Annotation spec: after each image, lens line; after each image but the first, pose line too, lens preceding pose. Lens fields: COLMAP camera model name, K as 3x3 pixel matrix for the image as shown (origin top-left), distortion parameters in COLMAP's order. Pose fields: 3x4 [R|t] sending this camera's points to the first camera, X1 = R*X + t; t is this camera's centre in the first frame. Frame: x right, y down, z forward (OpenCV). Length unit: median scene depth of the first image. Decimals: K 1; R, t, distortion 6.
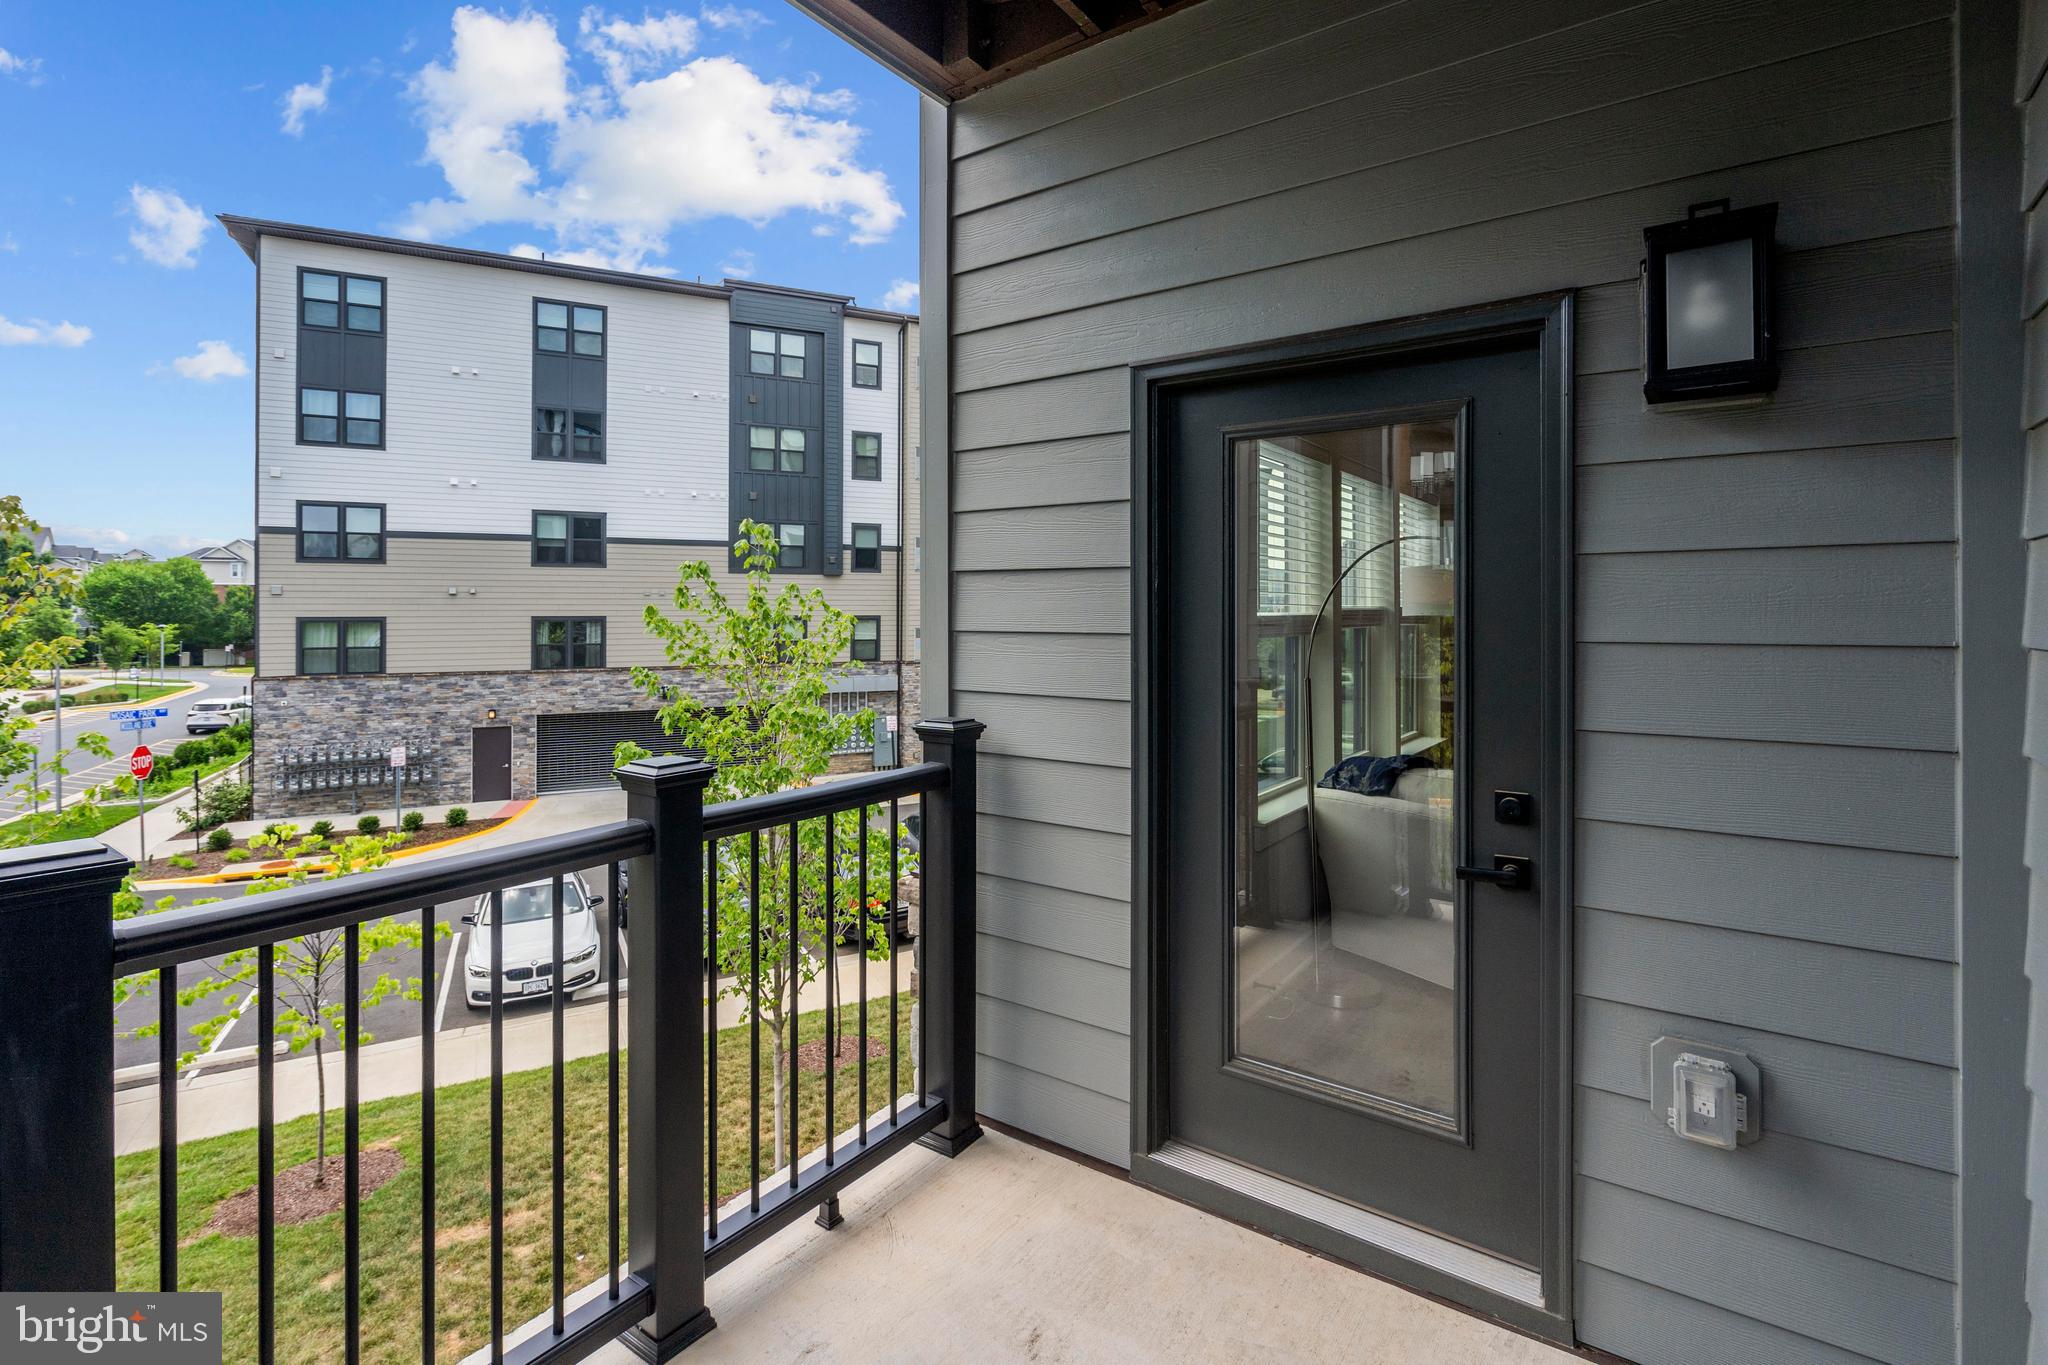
lens RADIAL K [[937.1, 0, 1042.6], [0, 937.1, 609.0], [0, 0, 1]] dist [-0.003427, 0.000255]
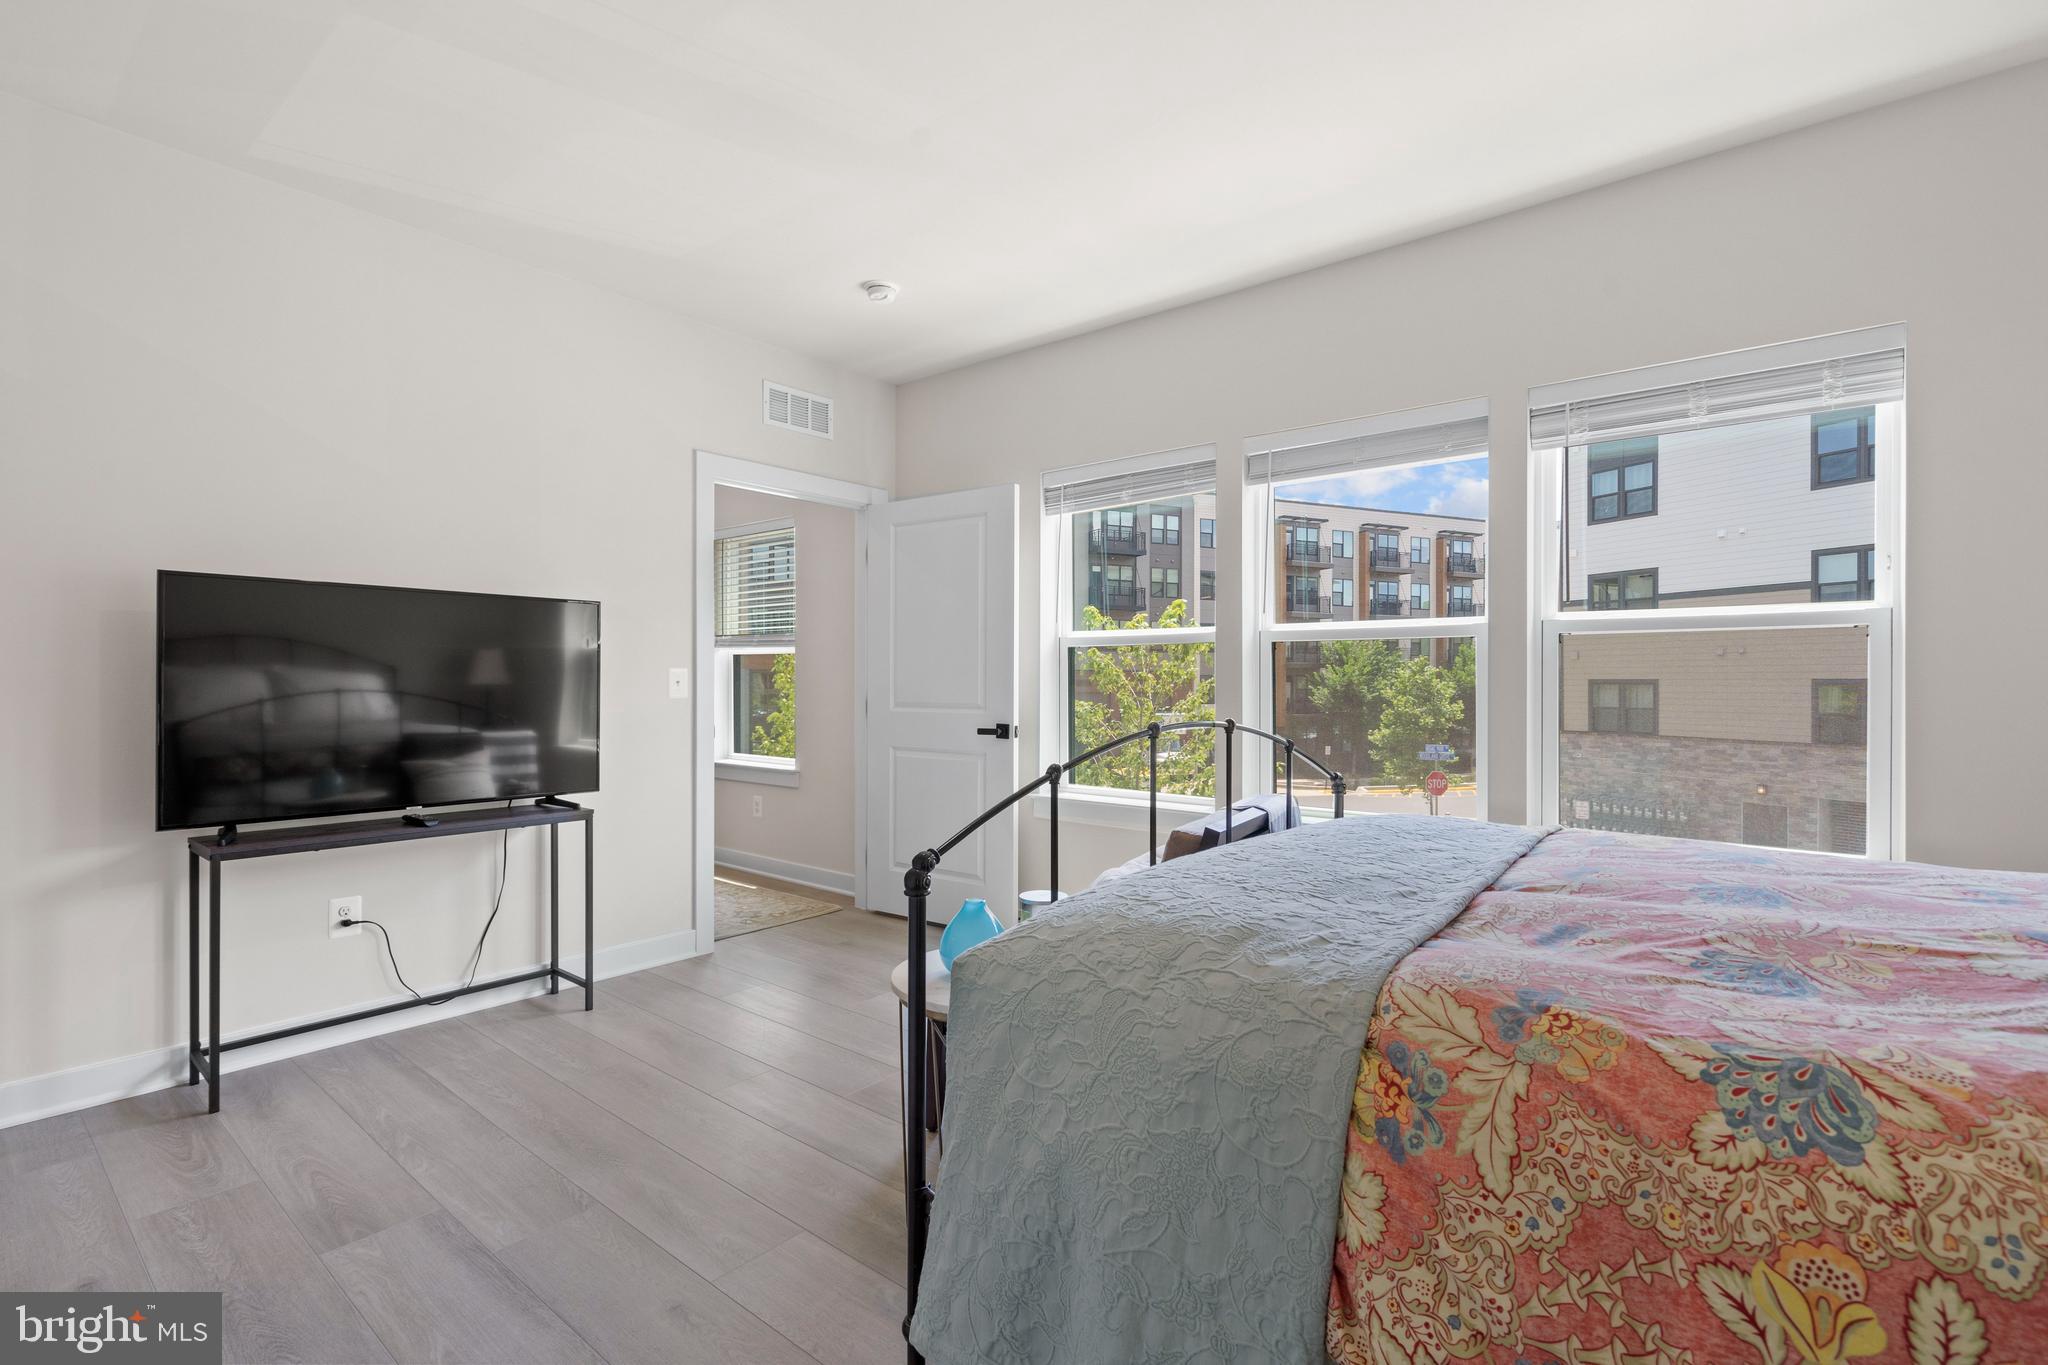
lens RADIAL K [[937.1, 0, 1040.3], [0, 937.1, 684.3], [0, 0, 1]] dist [-0.003427, 0.000255]
pose [[-0.075937, 0.004133, -0.997104, 0.354505], [0.002888, 0.999988, 0.003925, 0.008017], [0.997108, -0.002582, -0.075948, 0.407640]]
